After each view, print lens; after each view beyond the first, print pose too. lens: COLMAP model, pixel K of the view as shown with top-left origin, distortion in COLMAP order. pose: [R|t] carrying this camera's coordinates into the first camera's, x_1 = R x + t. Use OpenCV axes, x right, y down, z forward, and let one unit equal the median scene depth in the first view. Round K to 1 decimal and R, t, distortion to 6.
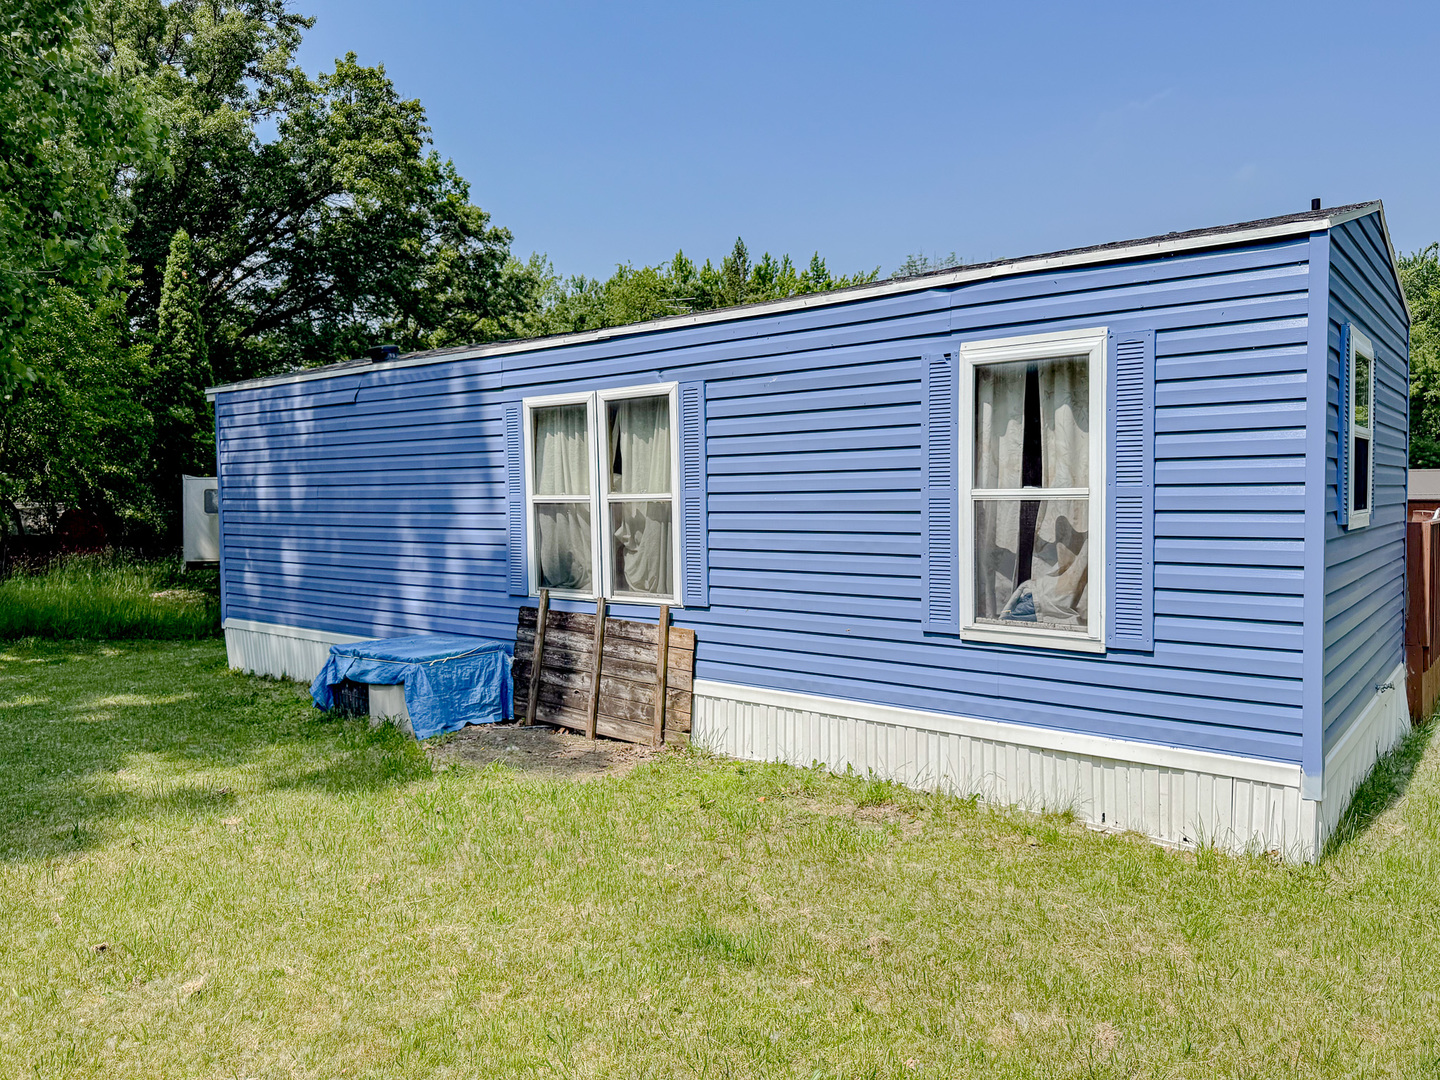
lens RADIAL K [[1017.2, 0, 716.2], [0, 1017.2, 530.8], [0, 0, 1]] dist [0.033444, -0.025613]
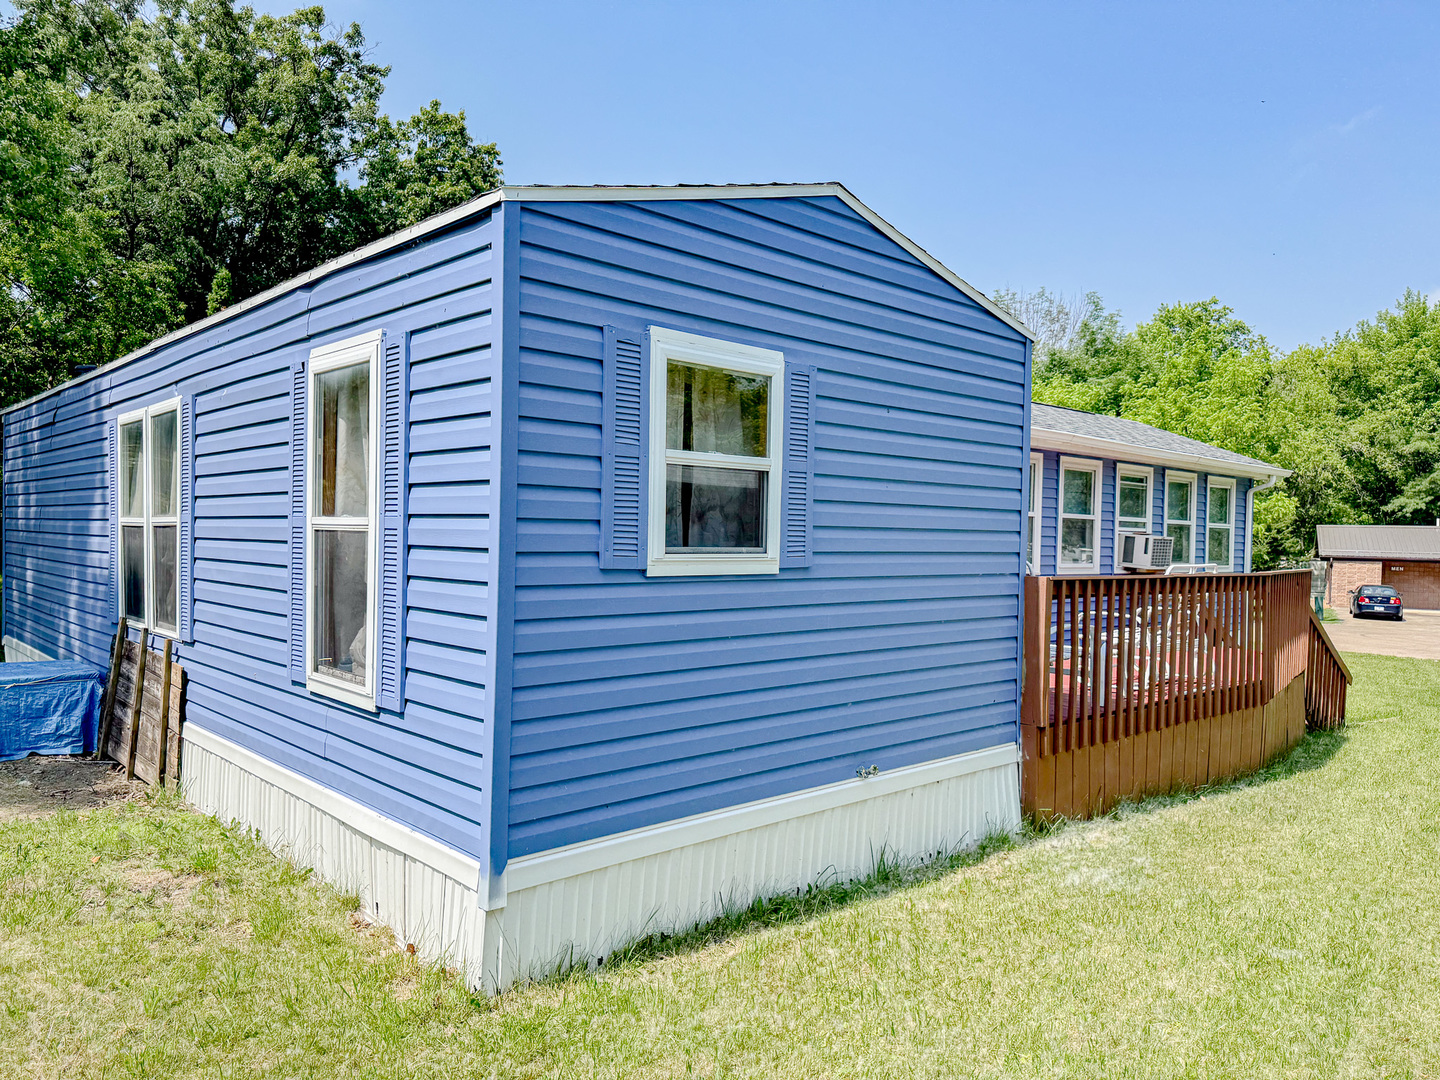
lens RADIAL K [[1017.2, 0, 723.0], [0, 1017.2, 549.3], [0, 0, 1]] dist [0.033444, -0.025613]
pose [[0.988628, 0.029908, -0.147380, 0.511785], [-0.033040, 0.999276, -0.018851, -0.005816], [0.146709, 0.023506, 0.988900, 0.133553]]
